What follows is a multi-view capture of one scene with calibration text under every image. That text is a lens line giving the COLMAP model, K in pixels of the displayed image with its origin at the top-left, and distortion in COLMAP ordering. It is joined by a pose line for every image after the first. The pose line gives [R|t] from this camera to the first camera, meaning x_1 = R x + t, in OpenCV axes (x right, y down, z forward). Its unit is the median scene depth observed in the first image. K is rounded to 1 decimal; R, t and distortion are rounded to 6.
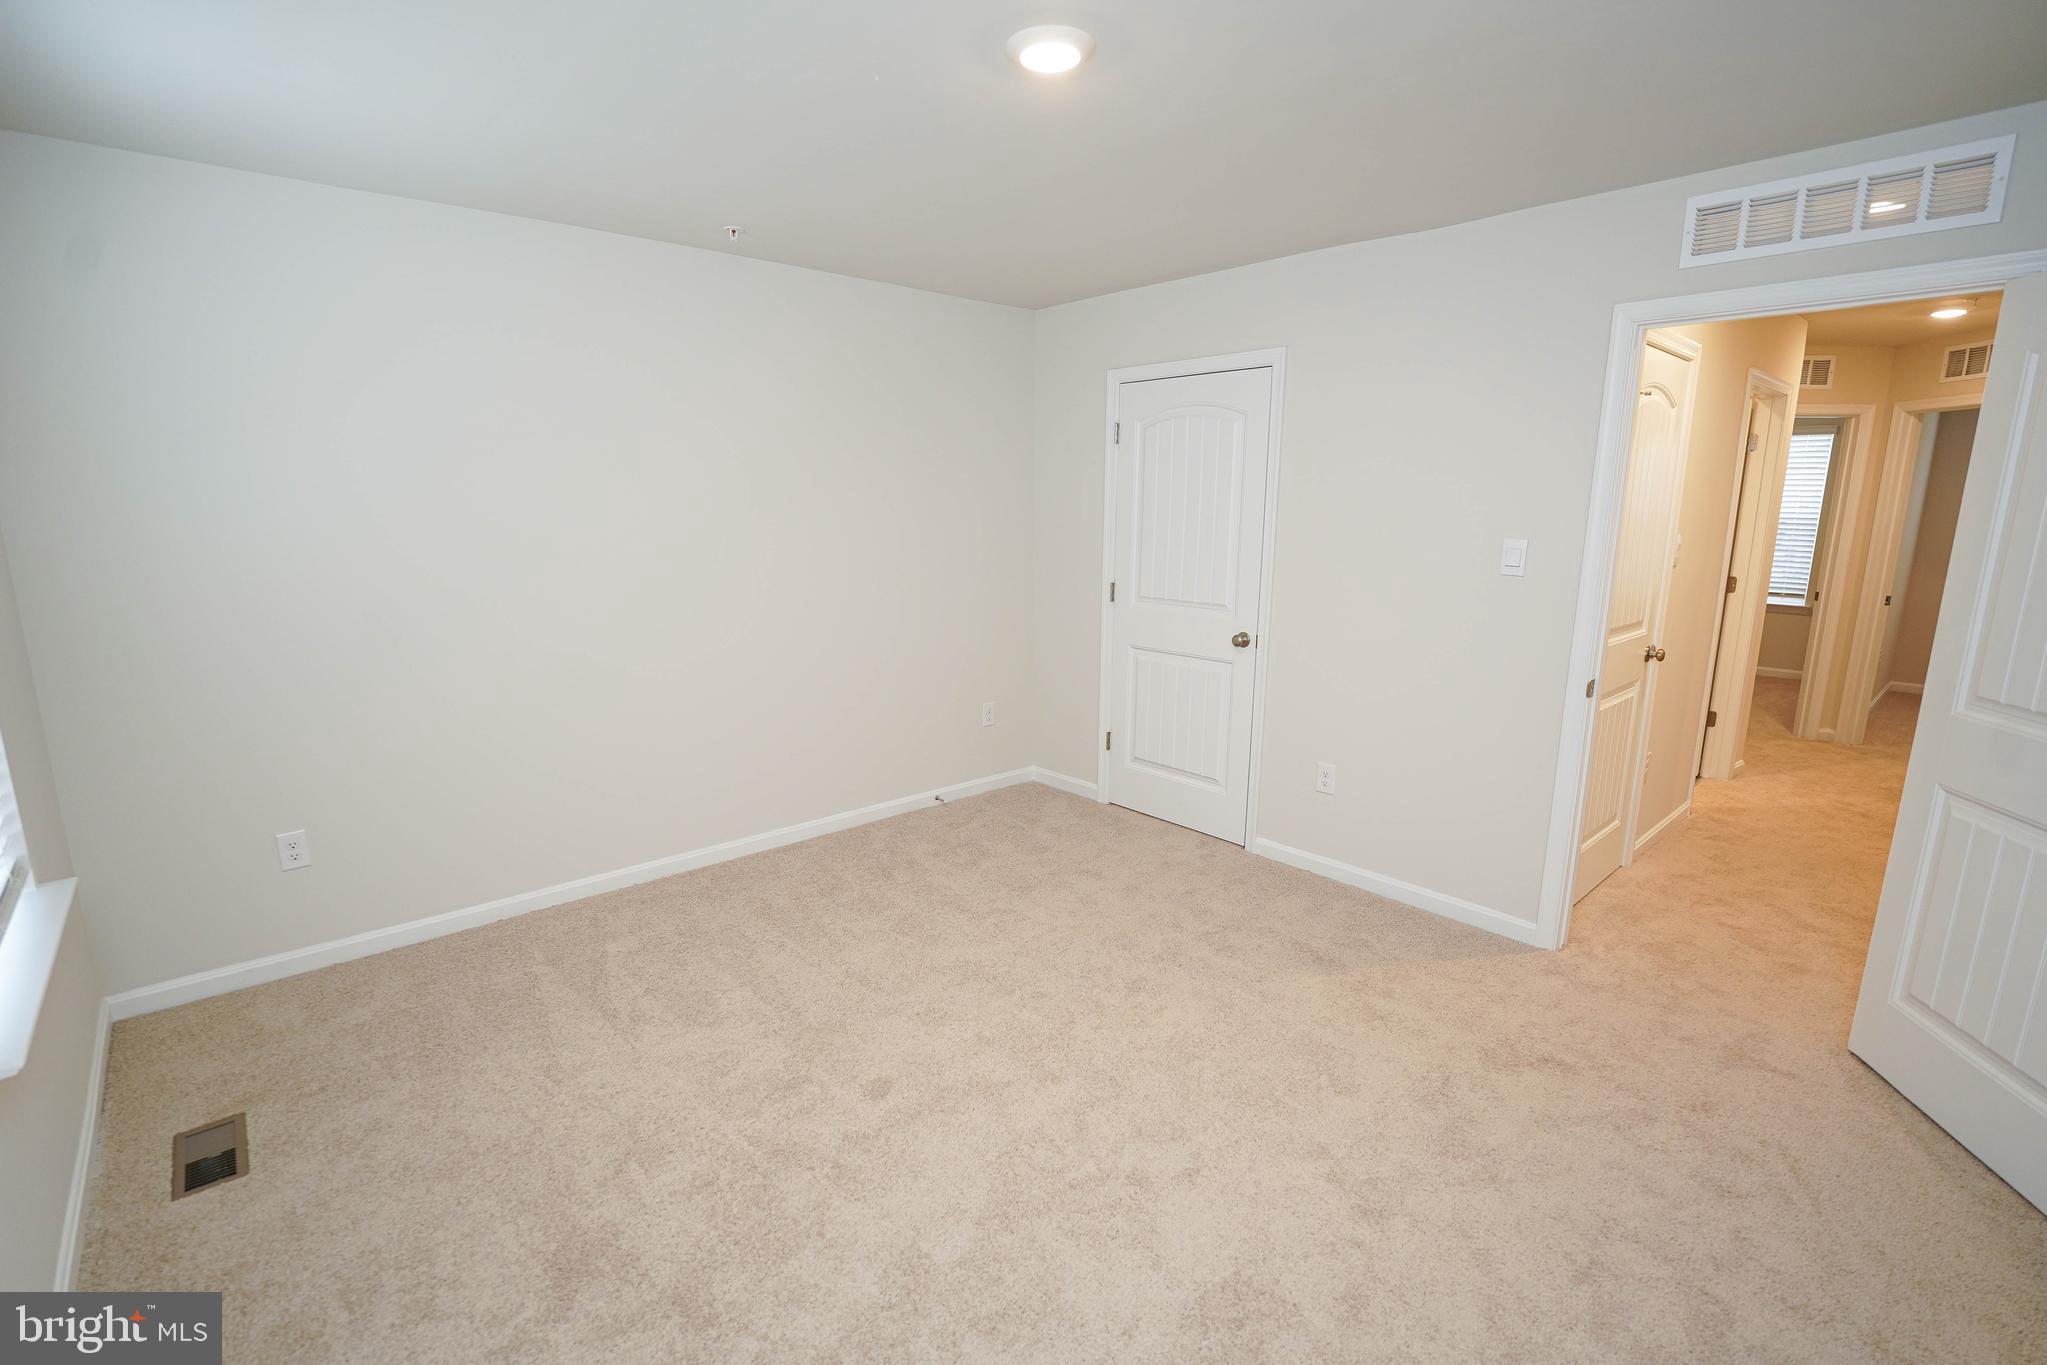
lens RADIAL K [[906.9, 0, 1026.1], [0, 906.9, 678.3], [0, 0, 1]] dist [-0.021891, -0.000280]
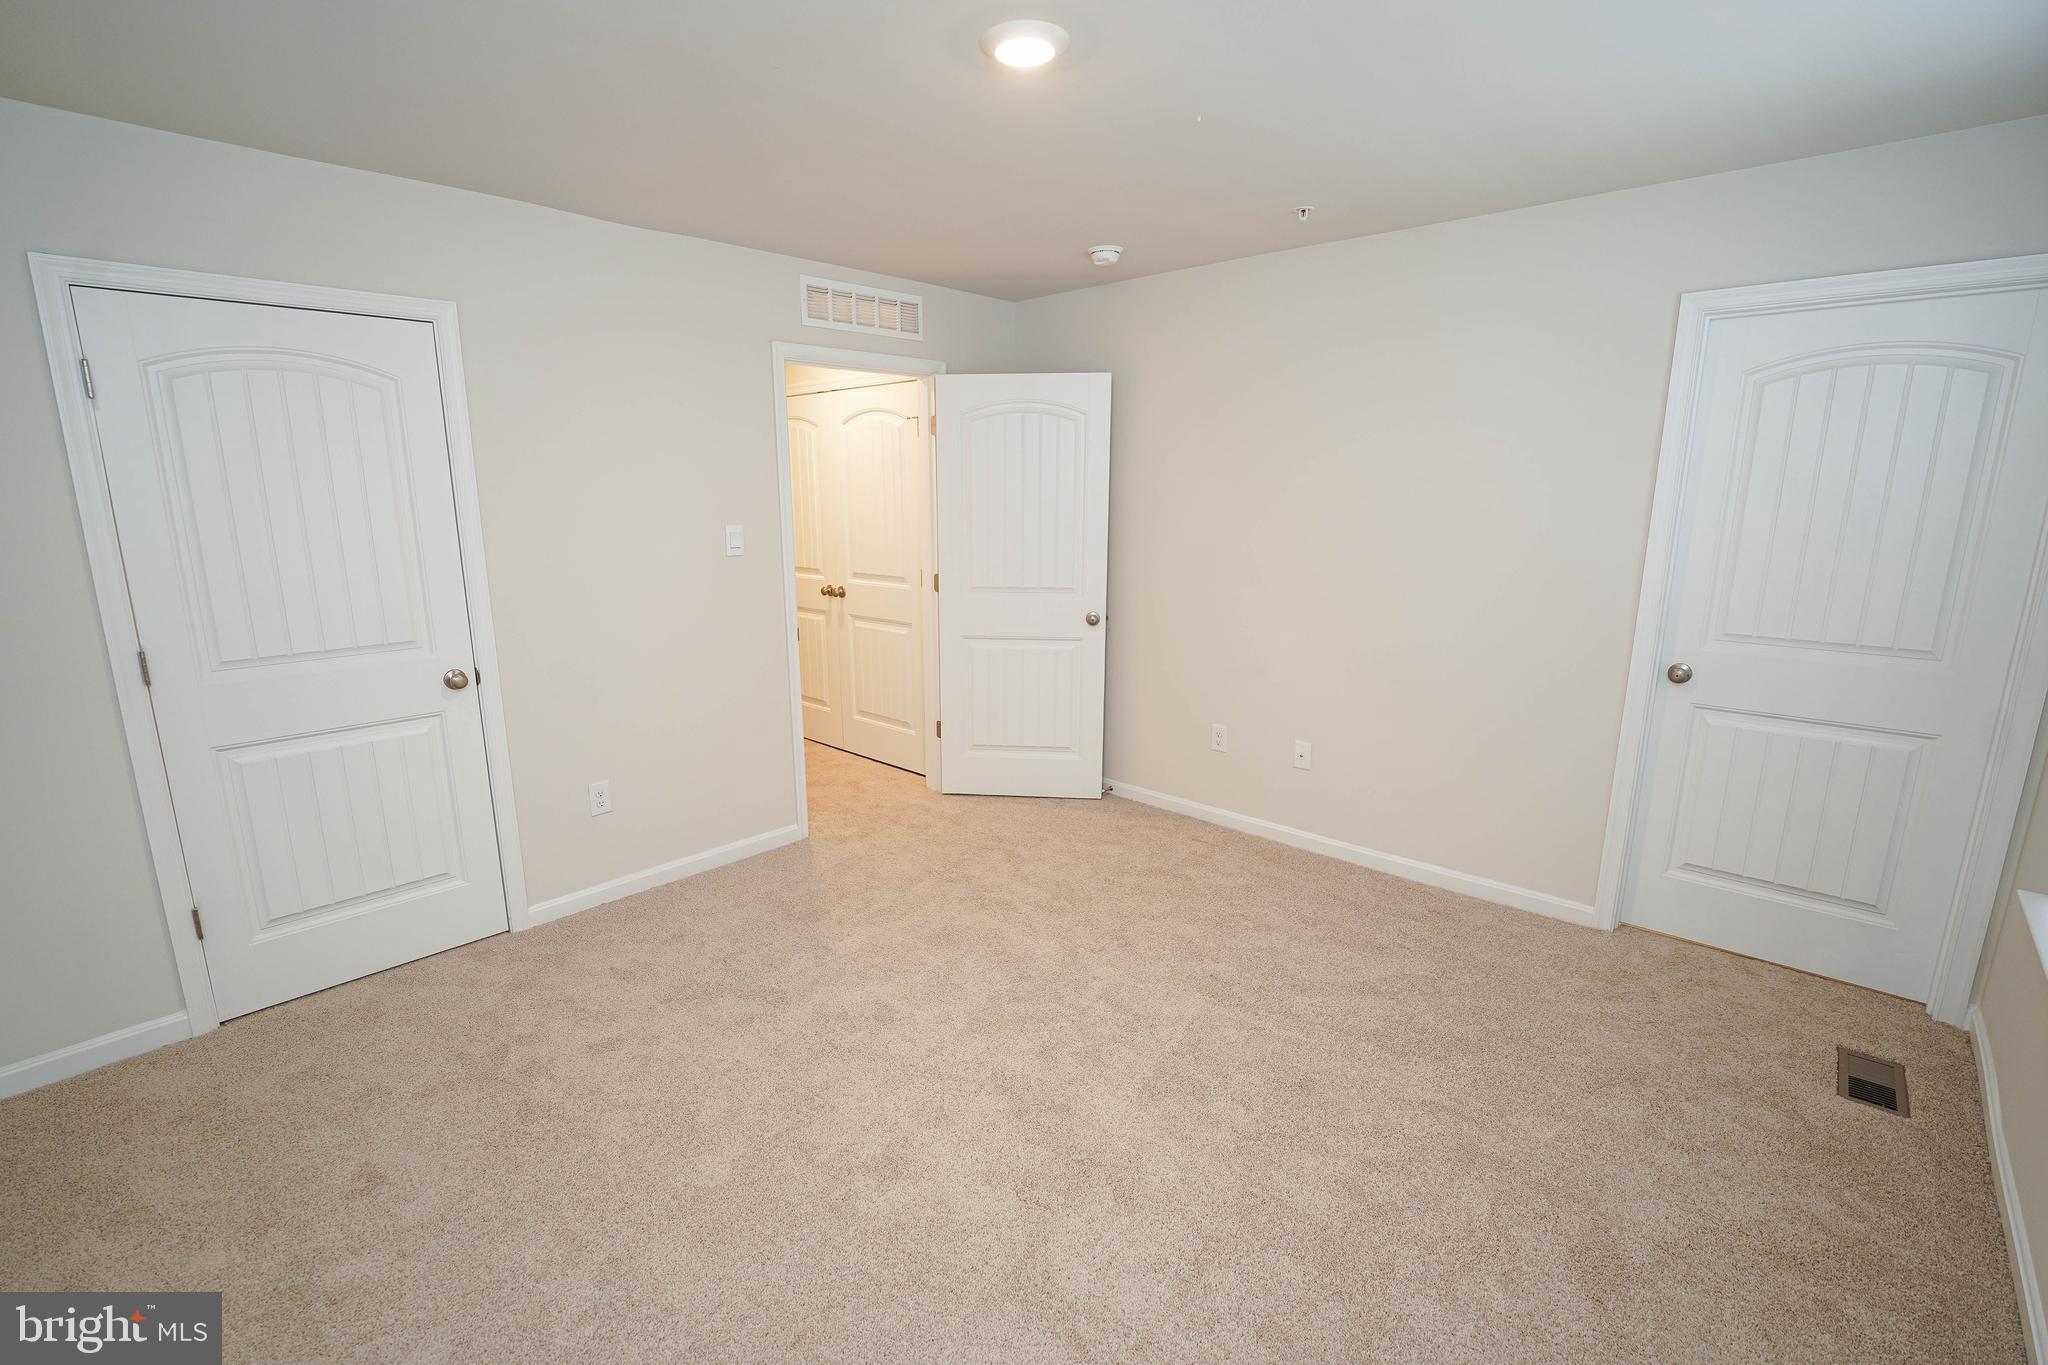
lens RADIAL K [[907.3, 0, 1026.6], [0, 907.3, 678.3], [0, 0, 1]] dist [-0.021891, -0.000280]
pose [[-0.087841, -0.215446, 0.972557, -0.693221], [0.187937, 0.955213, 0.228579, -0.161904], [-0.978245, 0.202858, -0.043416, 0.718282]]
